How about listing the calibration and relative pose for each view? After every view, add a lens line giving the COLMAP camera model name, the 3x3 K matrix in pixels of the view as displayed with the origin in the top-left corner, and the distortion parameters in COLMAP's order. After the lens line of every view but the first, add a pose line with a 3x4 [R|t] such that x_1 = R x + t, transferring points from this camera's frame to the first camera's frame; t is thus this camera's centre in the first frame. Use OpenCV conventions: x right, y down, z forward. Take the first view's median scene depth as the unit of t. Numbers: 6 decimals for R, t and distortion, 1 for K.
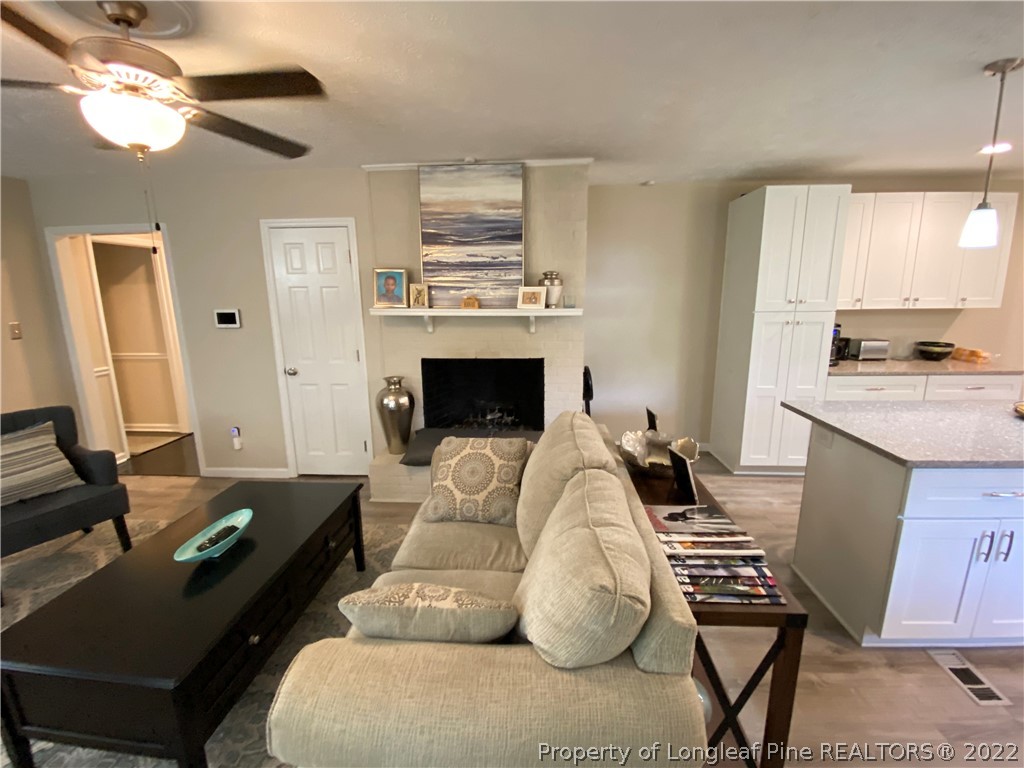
lens RADIAL K [[441.4, 0, 533.9], [0, 441.4, 383.9], [0, 0, 1]] dist [0.008991, -0.008044]
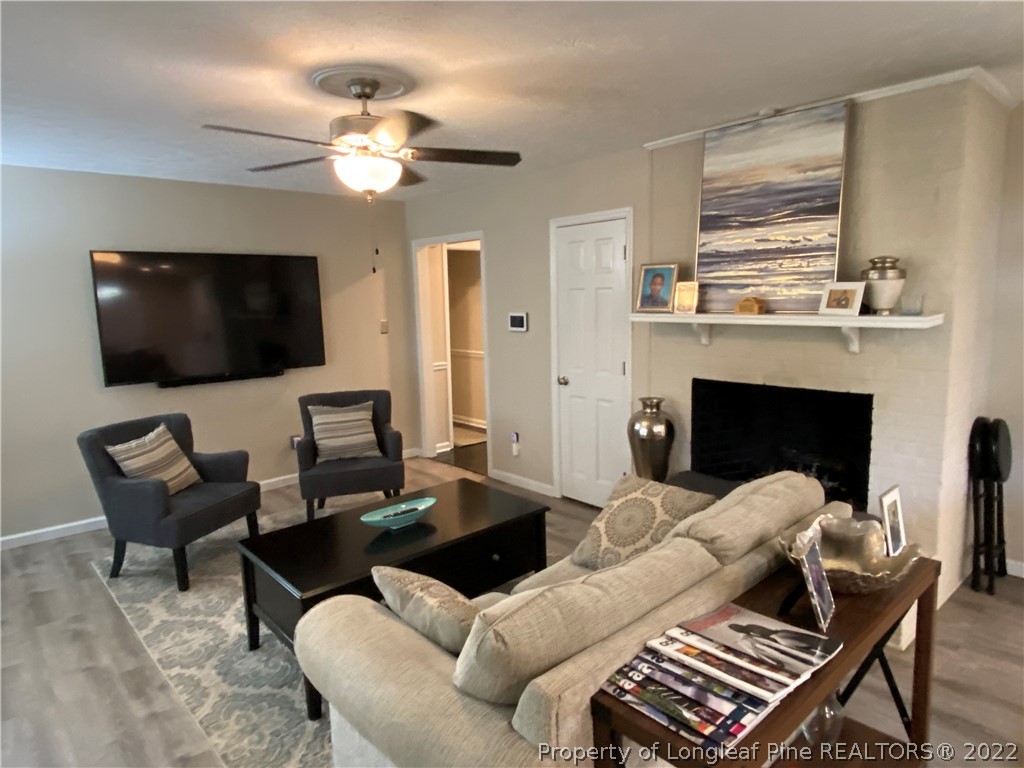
lens RADIAL K [[639.1, 0, 511.3], [0, 639.1, 380.9], [0, 0, 1]] dist [-0.011332, -0.008409]
pose [[0.699363, 0.087211, -0.709427, 0.329083], [-0.122280, 0.992495, 0.001463, -0.016929], [0.704230, 0.085726, 0.704778, 0.004399]]
